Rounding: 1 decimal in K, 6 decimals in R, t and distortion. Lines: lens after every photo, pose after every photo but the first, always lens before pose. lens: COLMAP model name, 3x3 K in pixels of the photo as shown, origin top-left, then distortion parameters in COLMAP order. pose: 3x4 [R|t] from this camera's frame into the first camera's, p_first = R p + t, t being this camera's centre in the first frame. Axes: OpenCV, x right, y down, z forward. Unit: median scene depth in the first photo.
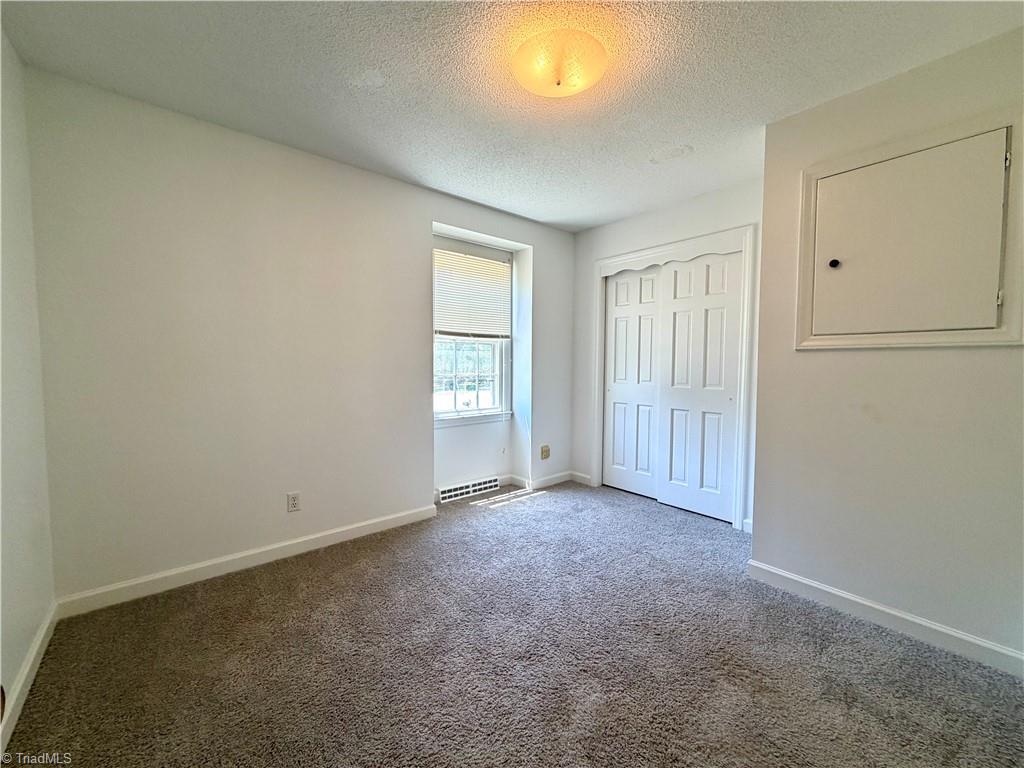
lens RADIAL K [[412.9, 0, 512.0], [0, 412.9, 384.0], [0, 0, 1]] dist [0.000855, 0.000101]
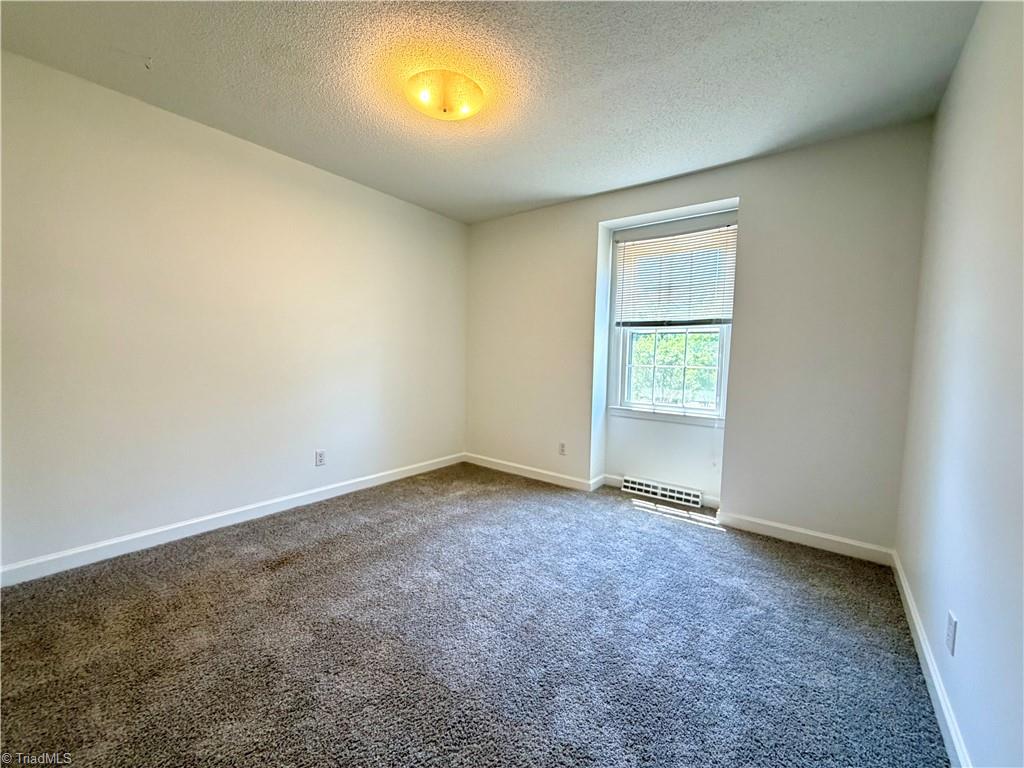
lens RADIAL K [[412.9, 0, 512.0], [0, 412.9, 384.0], [0, 0, 1]] dist [0.000855, 0.000101]
pose [[0.219401, 0.072059, -0.972970, 0.709137], [-0.067572, 0.995996, 0.058527, -0.015566], [0.973292, 0.052905, 0.223392, 0.464617]]
